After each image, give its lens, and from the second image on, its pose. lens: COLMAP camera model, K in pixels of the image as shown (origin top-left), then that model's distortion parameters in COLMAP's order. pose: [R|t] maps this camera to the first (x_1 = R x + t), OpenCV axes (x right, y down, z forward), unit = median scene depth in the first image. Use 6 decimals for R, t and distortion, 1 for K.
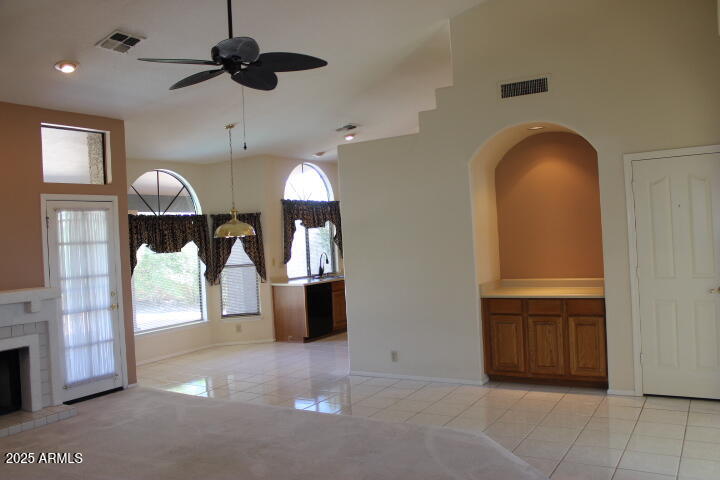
lens RADIAL K [[612.1, 0, 367.6], [0, 612.1, 233.6], [0, 0, 1]] dist [-0.140121, 0.108501]
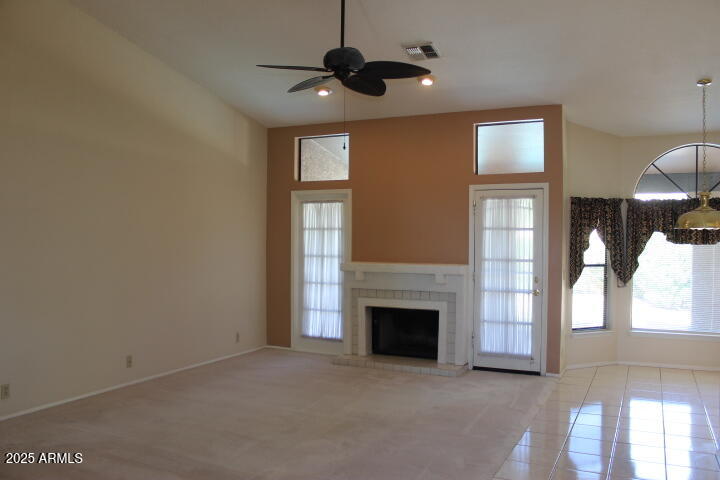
lens RADIAL K [[598.5, 0, 360.0], [0, 598.5, 240.0], [0, 0, 1]] dist [-0.146161, 0.107402]
pose [[0.096708, 0.060092, -0.993497, 0.540412], [-0.008811, 0.998188, 0.059518, -0.024141], [0.995274, 0.002998, 0.097062, 0.604400]]
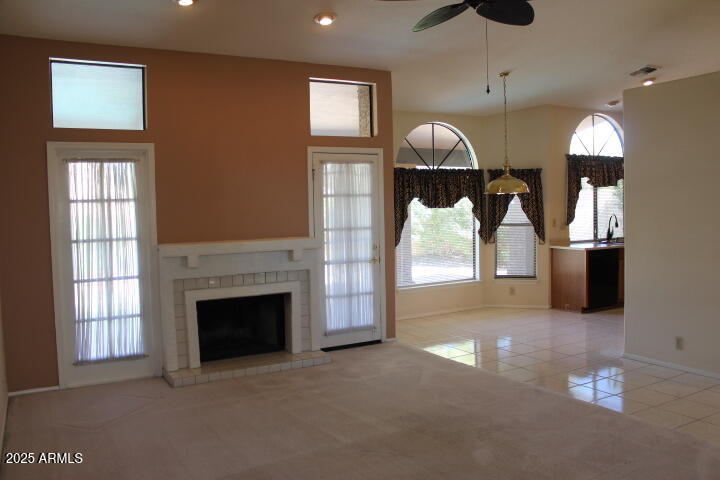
lens RADIAL K [[612.1, 0, 367.6], [0, 612.1, 233.6], [0, 0, 1]] dist [-0.140121, 0.108501]
pose [[0.878125, 0.058299, -0.474866, 0.047590], [-0.024227, 0.996693, 0.077564, -0.000828], [0.477818, -0.056607, 0.876633, 0.098921]]
